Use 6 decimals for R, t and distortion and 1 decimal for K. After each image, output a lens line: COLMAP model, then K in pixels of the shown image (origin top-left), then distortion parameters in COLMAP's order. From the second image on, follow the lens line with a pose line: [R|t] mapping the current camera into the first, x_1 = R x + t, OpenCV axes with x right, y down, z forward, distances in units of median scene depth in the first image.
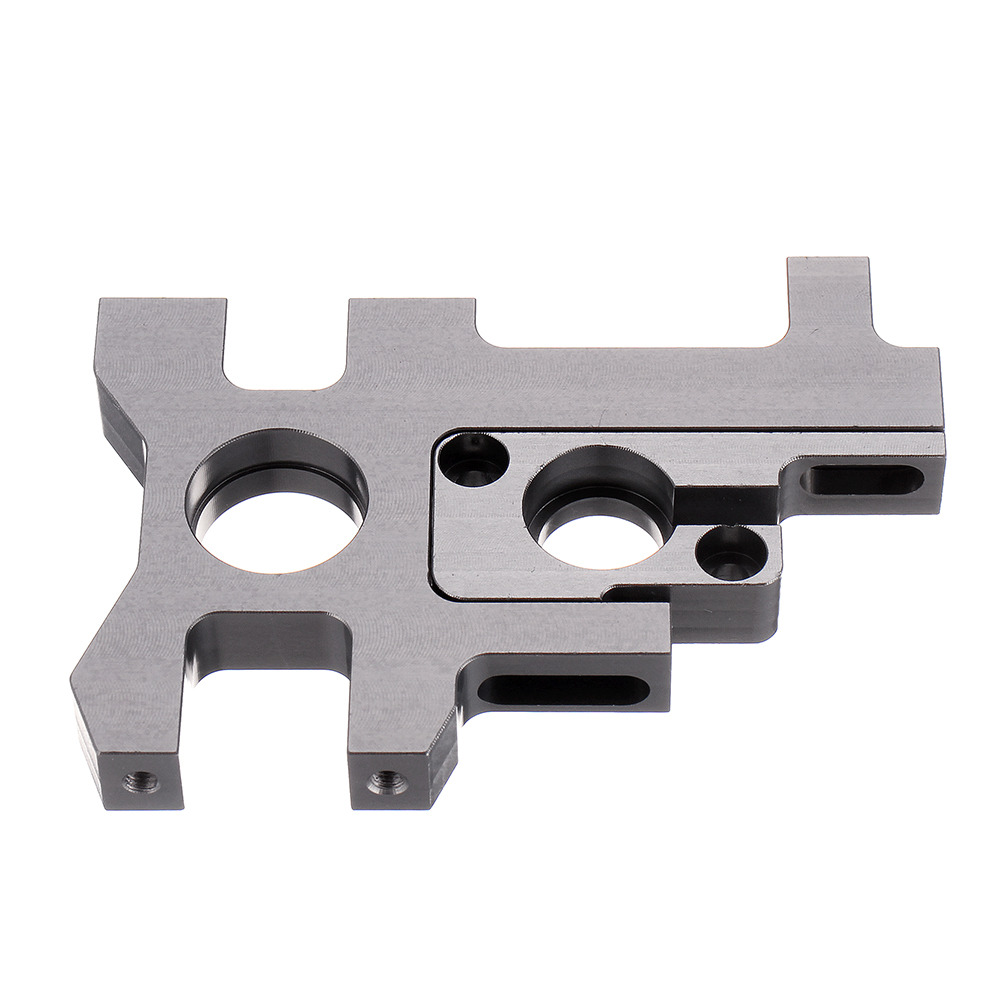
lens RADIAL K [[4252.9, 0, 500.0], [0, 4252.9, 500.0], [0, 0, 1]] dist [0.051453, 2.884613]
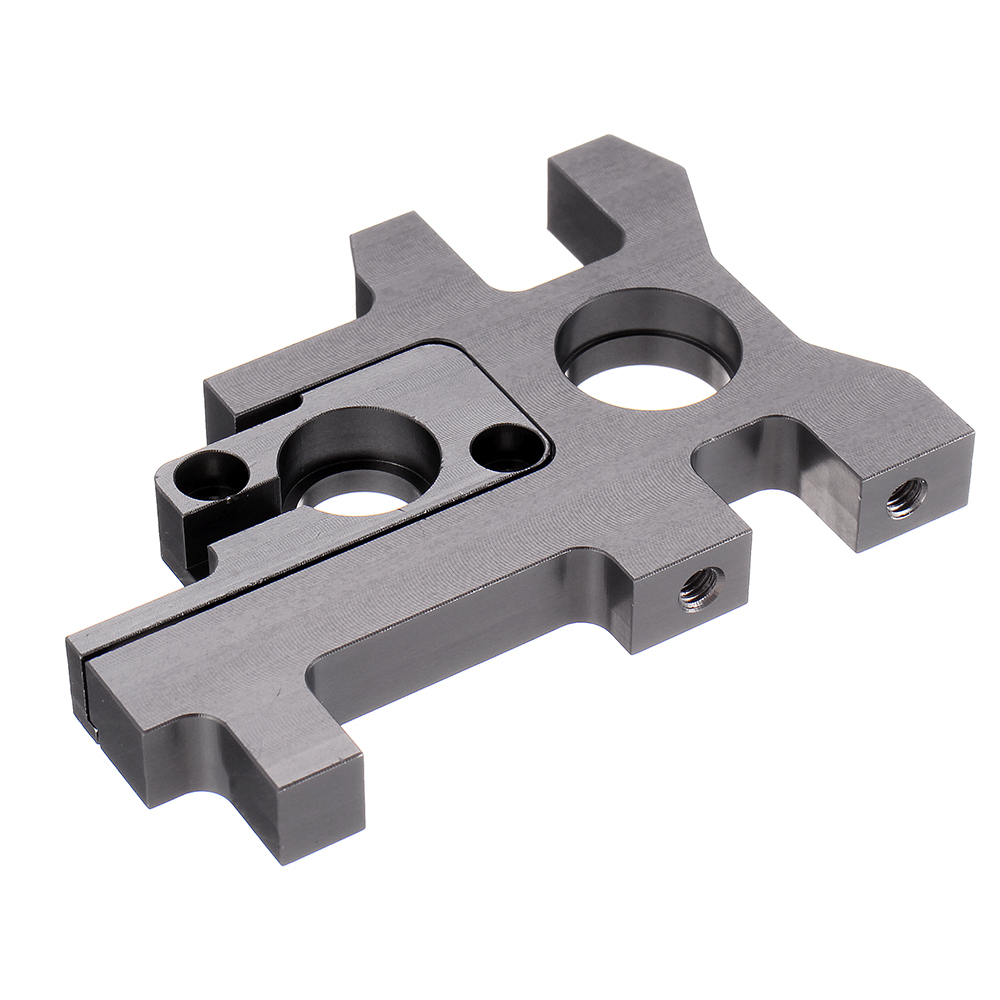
lens RADIAL K [[4252.9, 0, 500.0], [0, 4252.9, 500.0], [0, 0, 1]] dist [0.051453, 2.884613]
pose [[-0.838852, 0.364775, -0.404063, 0.380356], [-0.431119, 0.008016, 0.902259, -0.859415], [0.332361, 0.931061, 0.150537, 0.870646]]
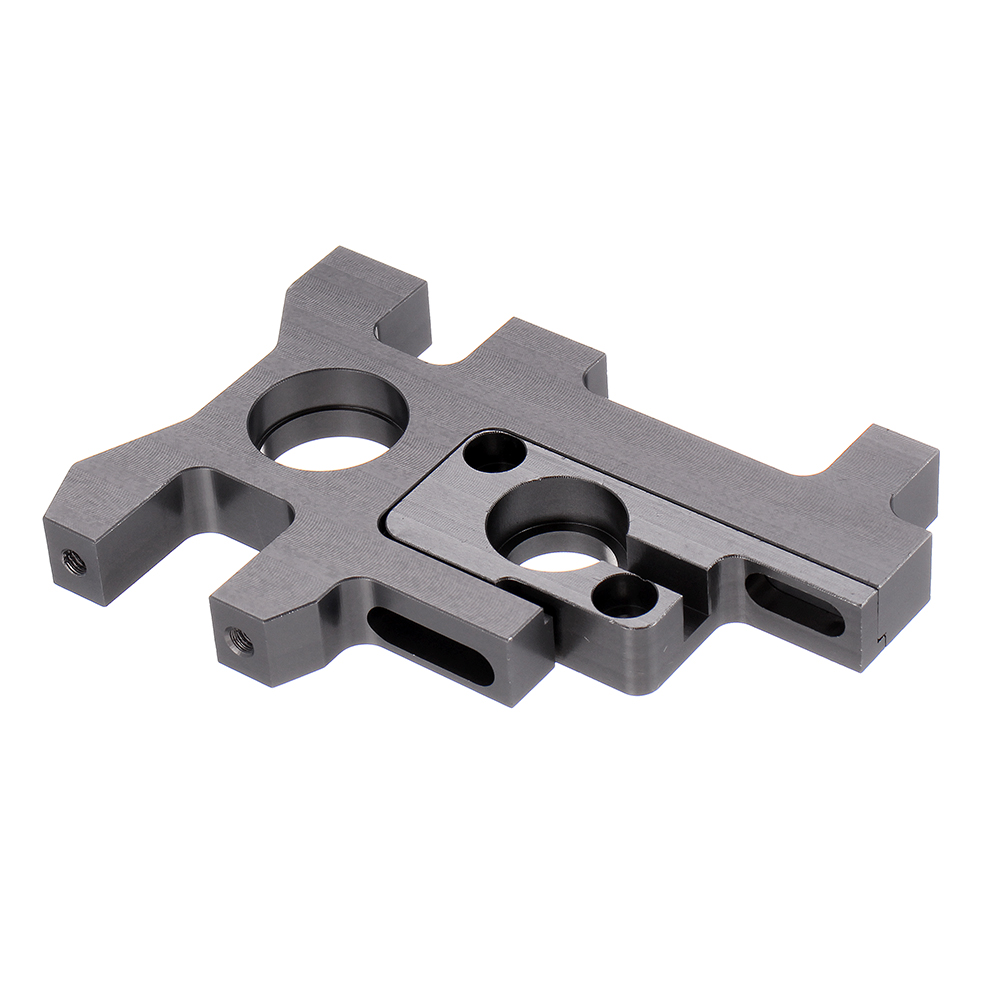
lens RADIAL K [[3781.1, 0, 500.0], [0, 3781.1, 500.0], [0, 0, 1]] dist [0.068083, 1.300972]
pose [[0.807623, 0.352184, -0.472981, 0.465918], [-0.433110, 0.898583, -0.070454, 0.070341], [0.400200, 0.261753, 0.878251, 0.139533]]
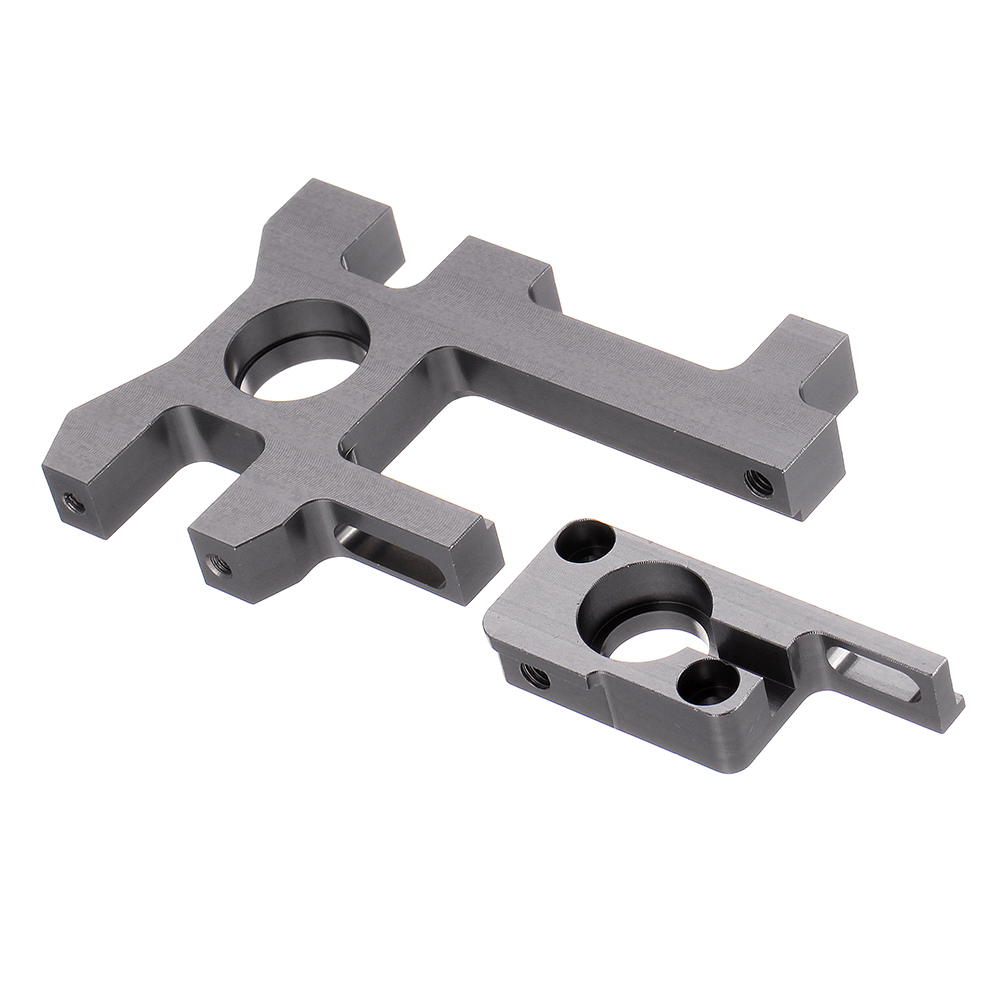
lens RADIAL K [[4435.8, 0, 578.8], [0, 4435.8, 499.9], [0, 0, 1]] dist [0.158620, -2.233094]
pose [[0.792611, 0.315976, -0.521466, 0.693783], [-0.357026, 0.933807, 0.023161, -0.017997], [0.494267, 0.167819, 0.852958, -0.049528]]
